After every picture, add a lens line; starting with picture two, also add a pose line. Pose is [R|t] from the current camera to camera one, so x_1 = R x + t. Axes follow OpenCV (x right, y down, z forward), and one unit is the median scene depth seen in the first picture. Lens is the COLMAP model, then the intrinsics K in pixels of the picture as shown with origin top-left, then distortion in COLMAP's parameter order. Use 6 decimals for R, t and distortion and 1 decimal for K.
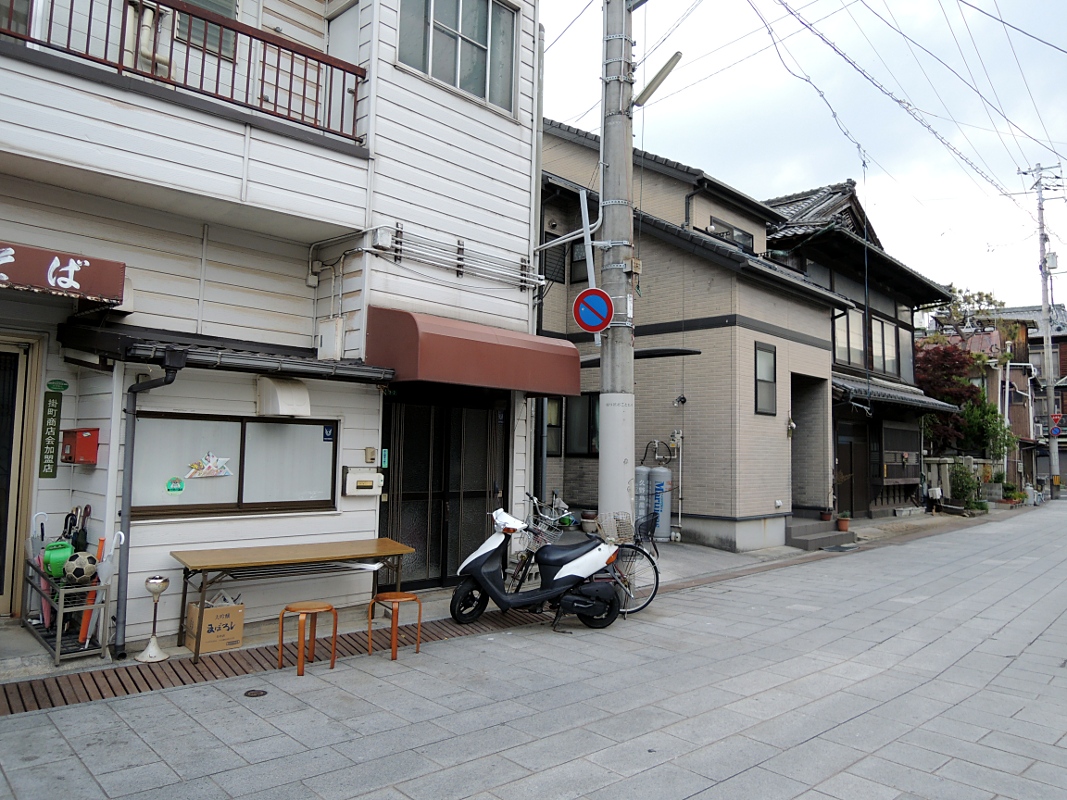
lens RADIAL K [[763.4, 0, 533.5], [0, 763.4, 400.0], [0, 0, 1]] dist [-0.007068, -0.005386]
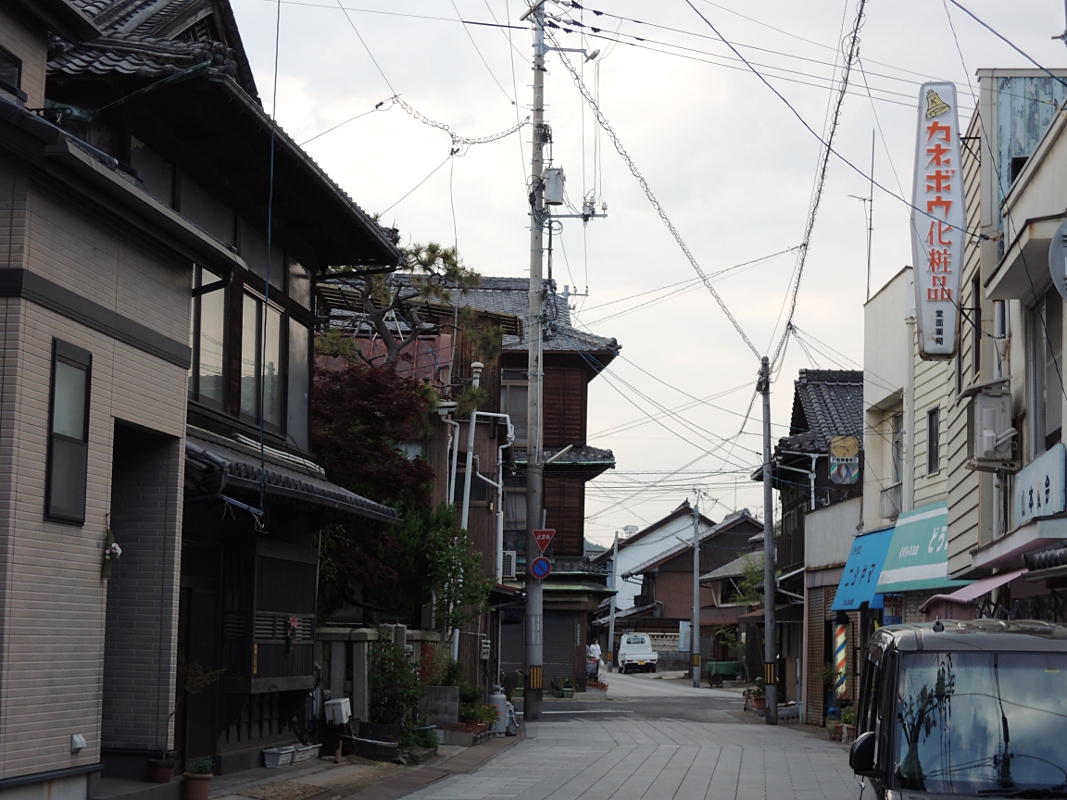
lens RADIAL K [[2162.6, 0, 533.5], [0, 2162.6, 400.0], [0, 0, 1]] dist [-0.047071, -0.231492]
pose [[0.808400, 0.067652, 0.584733, -0.104888], [-0.053717, 0.997707, -0.041167, -0.007337], [-0.586177, 0.001870, 0.810181, -0.042657]]
